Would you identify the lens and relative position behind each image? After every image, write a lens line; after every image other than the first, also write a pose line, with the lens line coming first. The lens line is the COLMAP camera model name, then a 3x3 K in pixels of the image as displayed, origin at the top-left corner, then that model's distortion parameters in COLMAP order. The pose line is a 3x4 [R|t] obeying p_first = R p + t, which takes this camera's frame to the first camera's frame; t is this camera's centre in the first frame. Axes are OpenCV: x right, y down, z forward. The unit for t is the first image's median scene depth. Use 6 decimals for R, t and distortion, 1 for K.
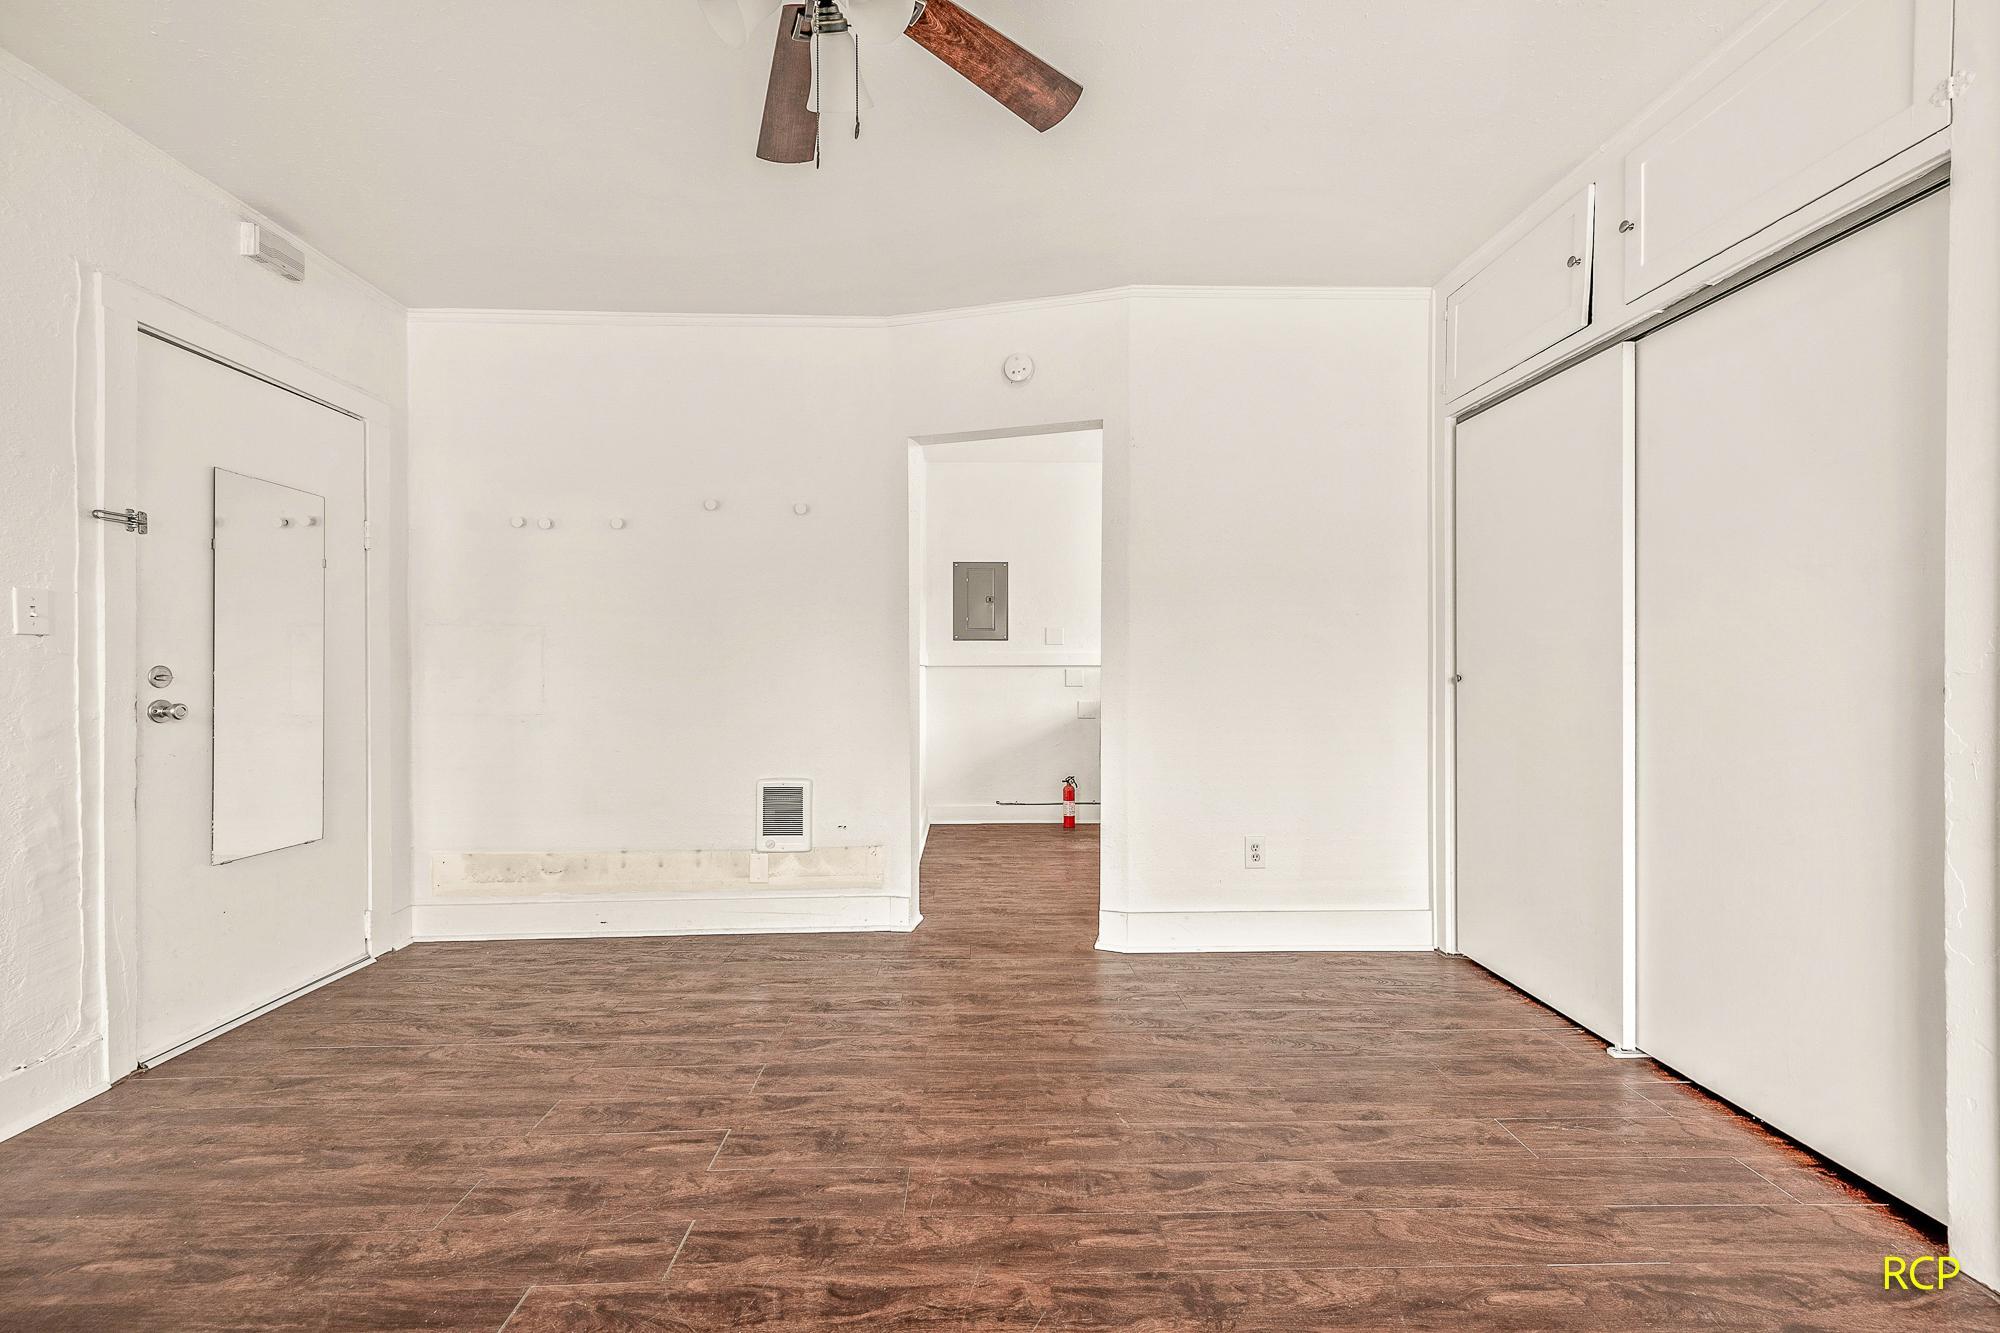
lens RADIAL K [[787.9, 0, 1007.7], [0, 787.9, 673.8], [0, 0, 1]] dist [0.005324, -0.000597]
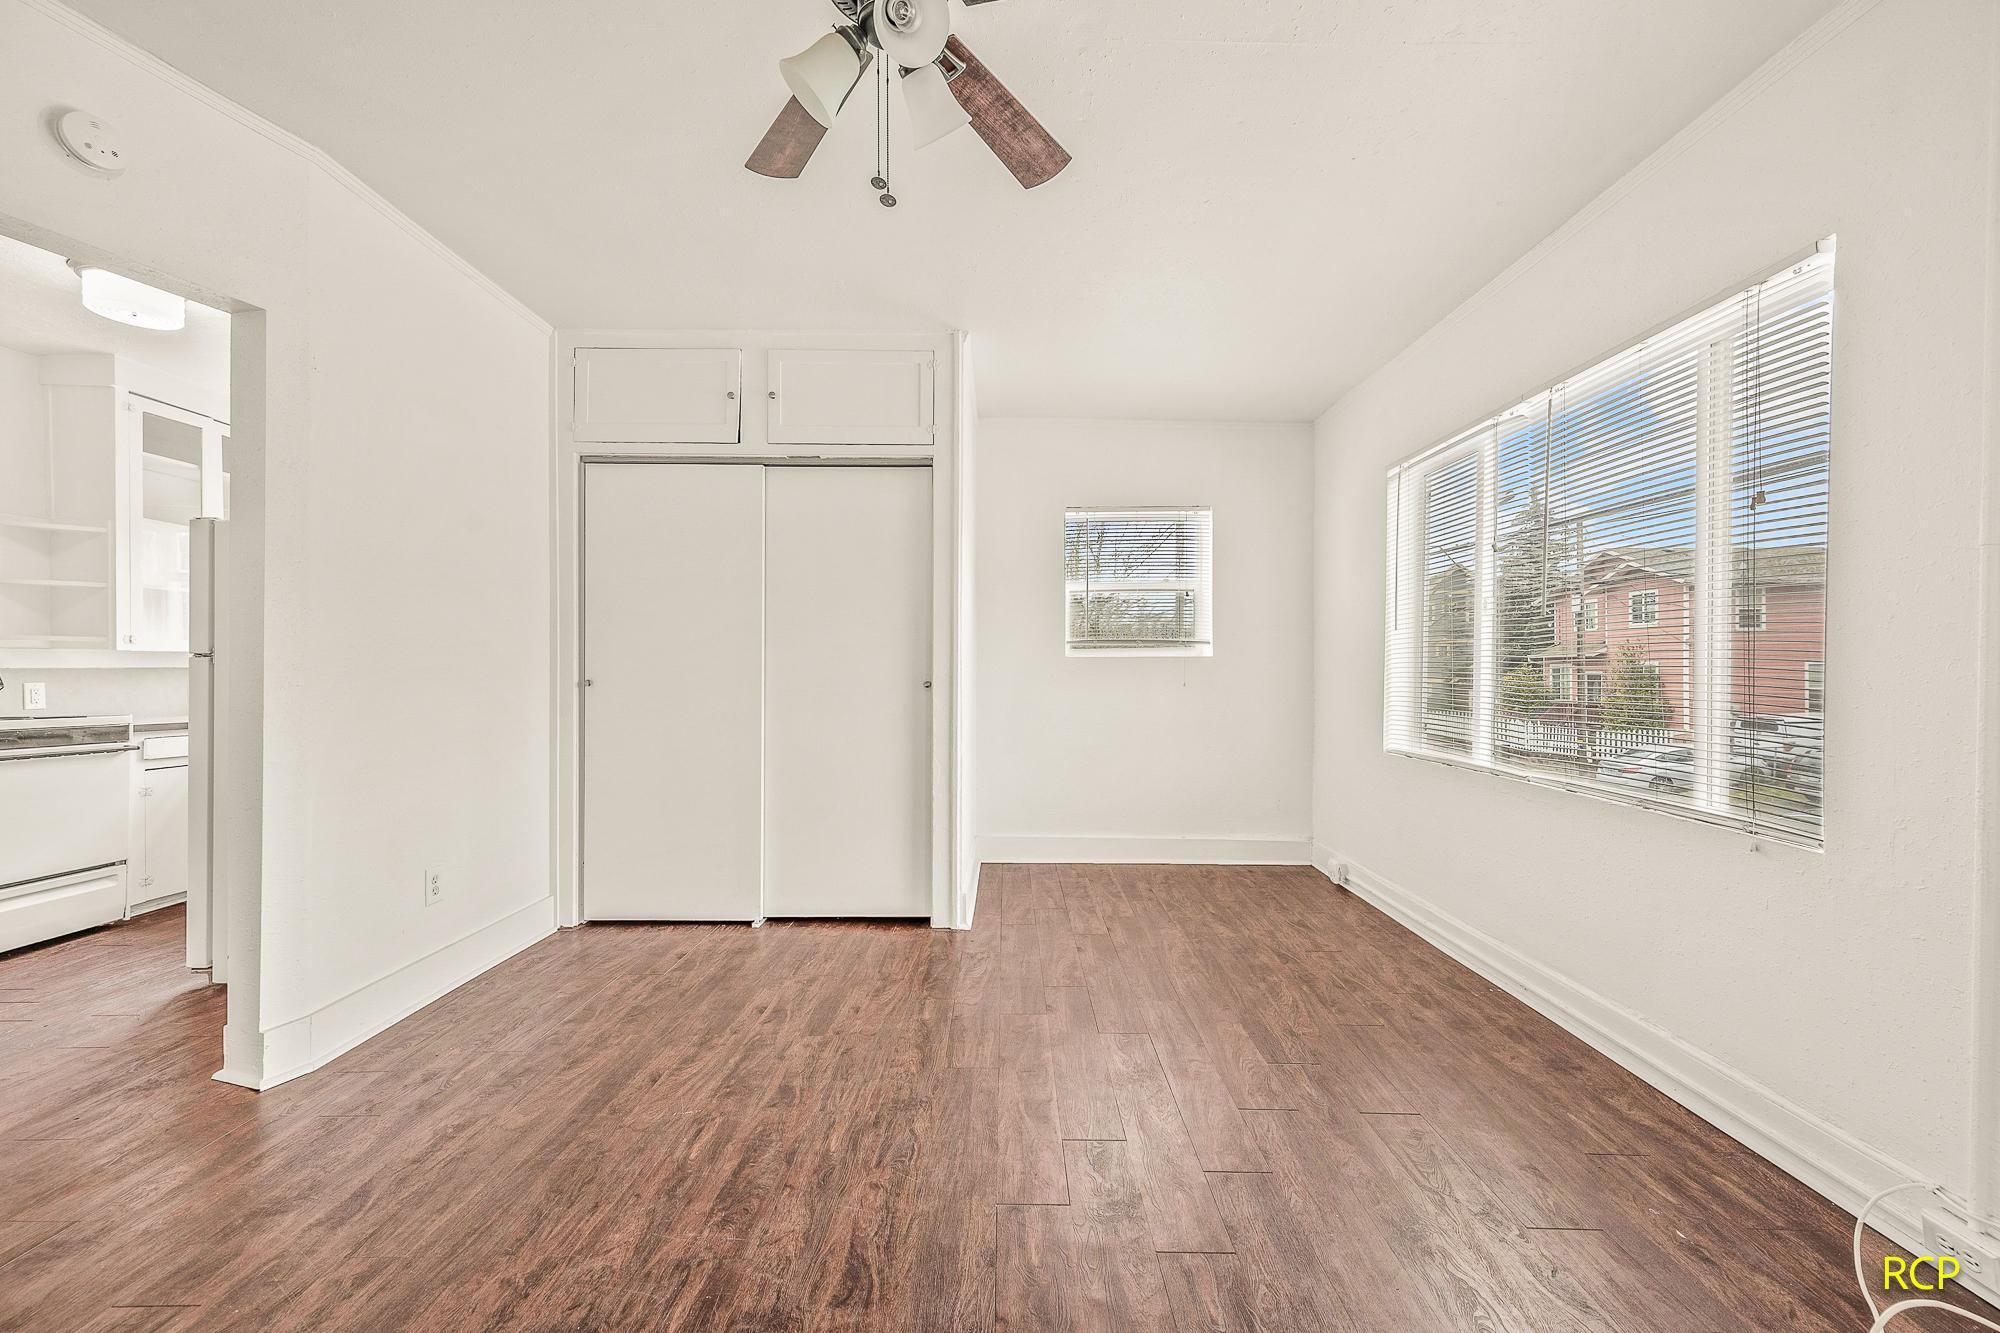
lens RADIAL K [[787.9, 0, 1004.3], [0, 787.9, 670.9], [0, 0, 1]] dist [0.005324, -0.000597]
pose [[0.032397, 0.002489, 0.999472, -0.762853], [0.006727, 0.999974, -0.002708, -0.006345], [-0.999452, 0.006811, 0.032380, 0.476360]]
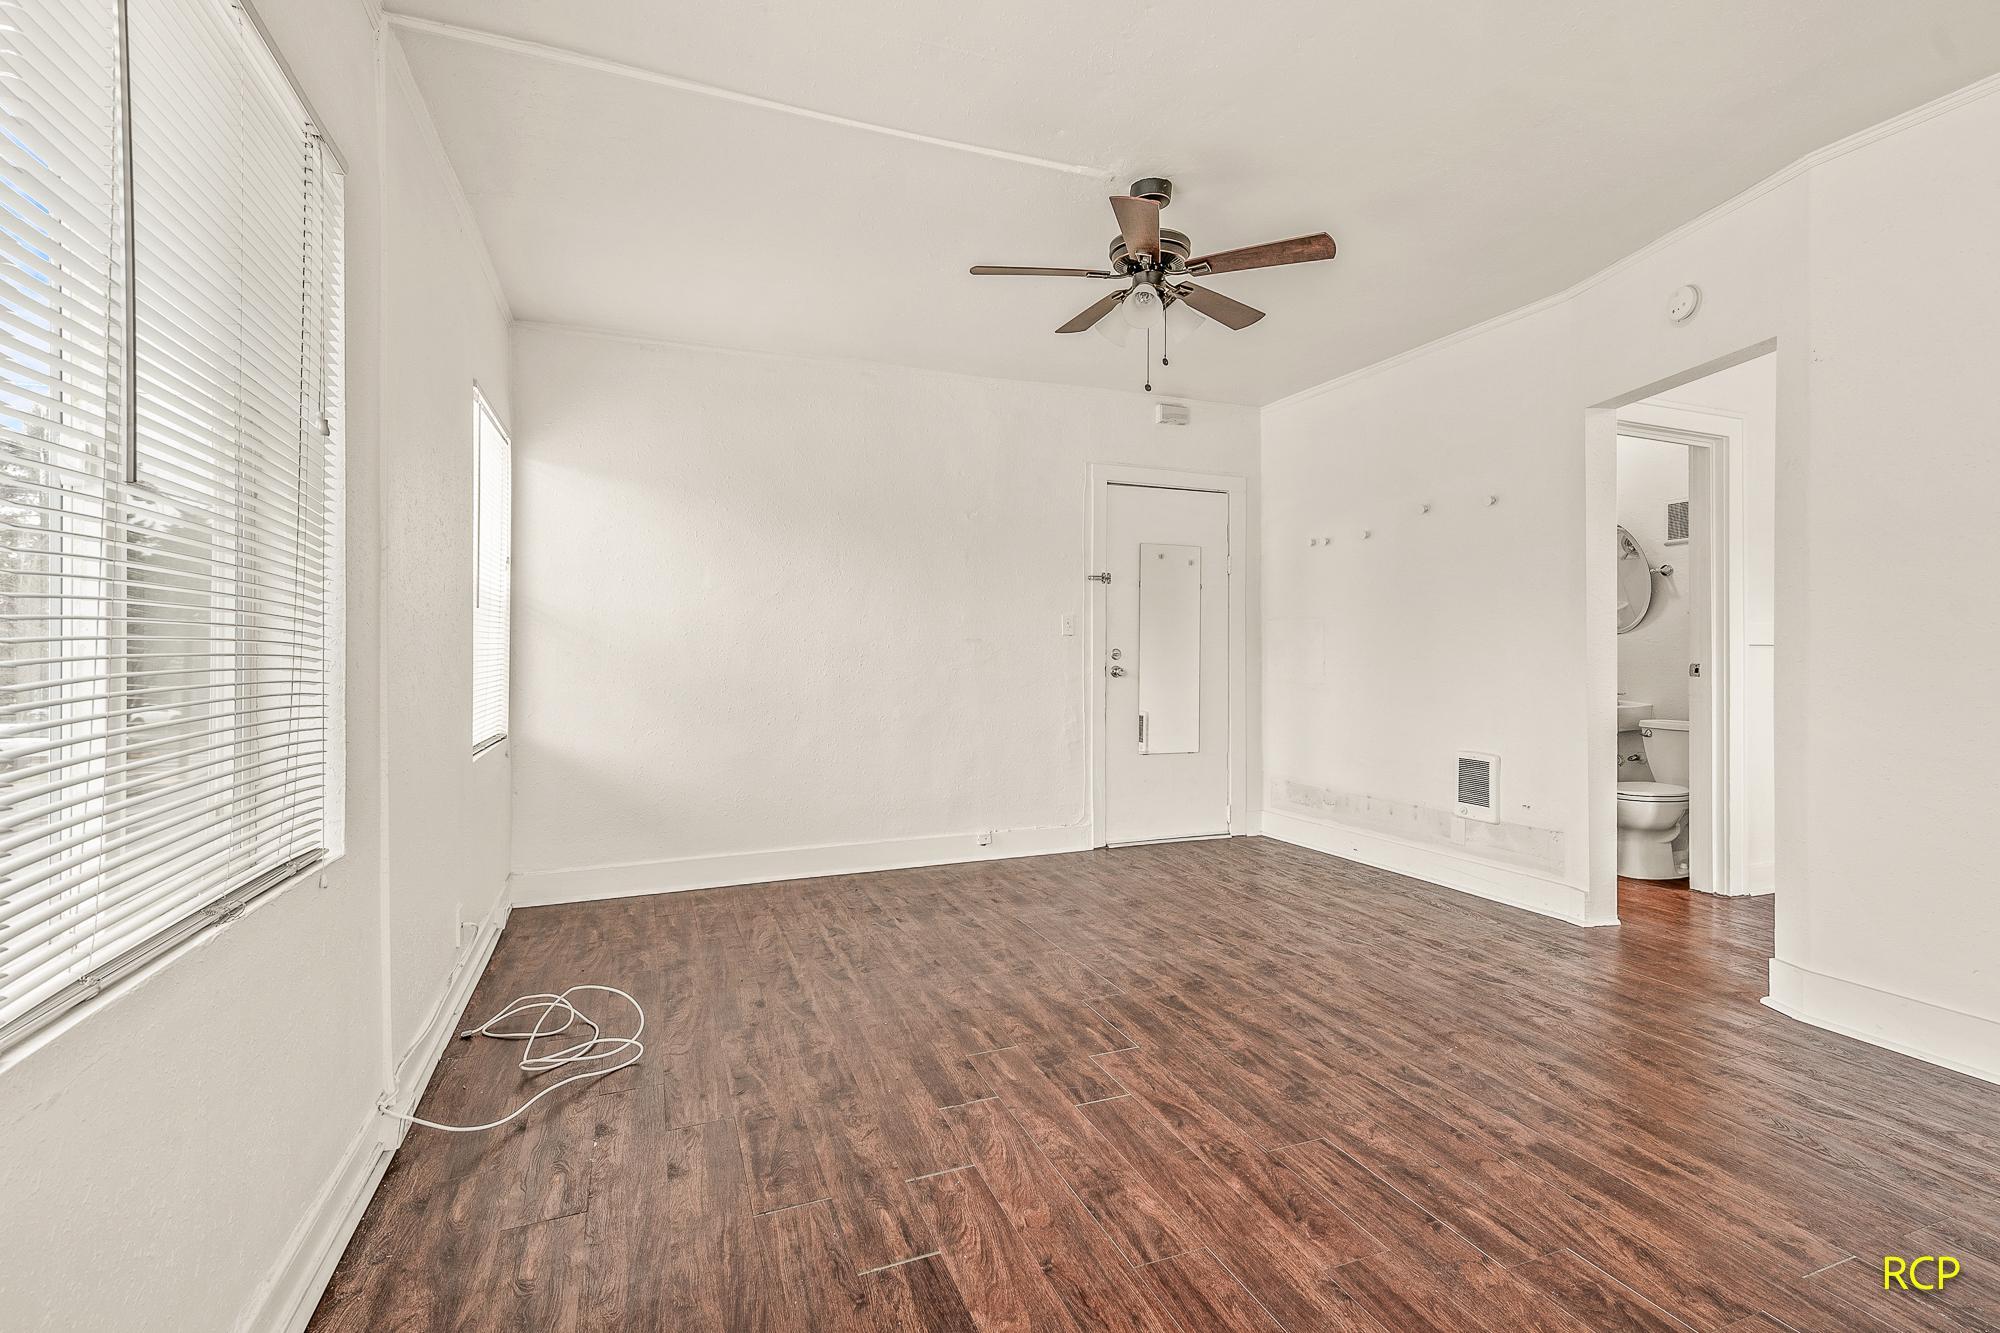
lens RADIAL K [[922.8, 0, 1003.1], [0, 922.8, 649.7], [0, 0, 1]] dist [0.000127, -0.000388]
pose [[0.332186, -0.001134, -0.943213, 1.026259], [-0.004866, 0.999984, -0.002916, 0.000483], [0.943201, 0.005558, 0.332175, -0.039292]]
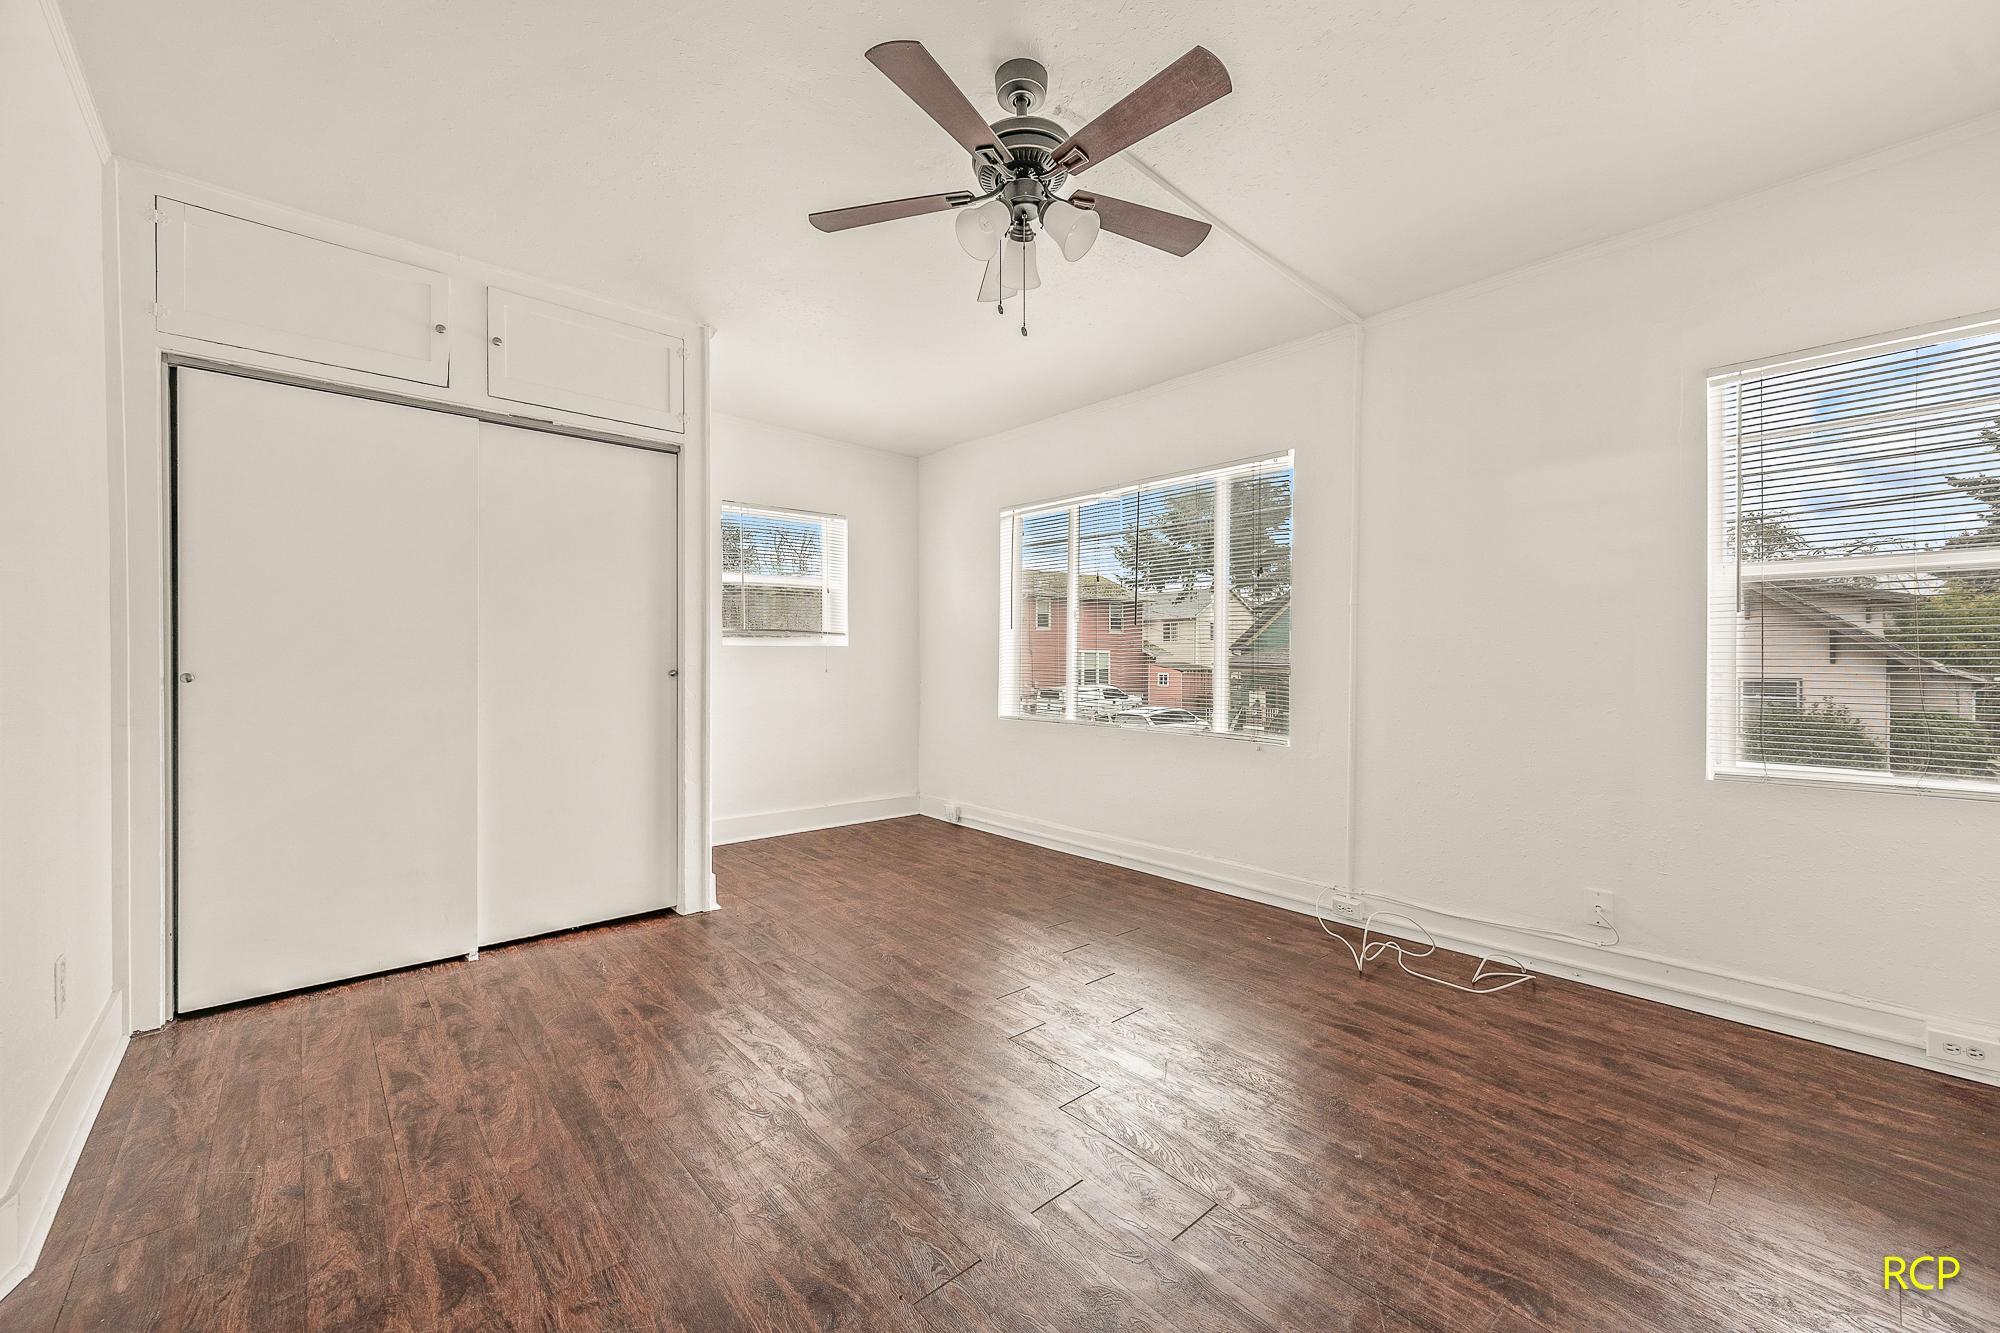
lens RADIAL K [[787.9, 0, 999.3], [0, 787.9, 666.5], [0, 0, 1]] dist [0.005324, -0.000597]
pose [[-0.641674, -0.006866, 0.766947, -0.811752], [0.007539, 0.999855, 0.015258, -0.016926], [-0.766941, 0.015573, -0.641529, 1.188652]]
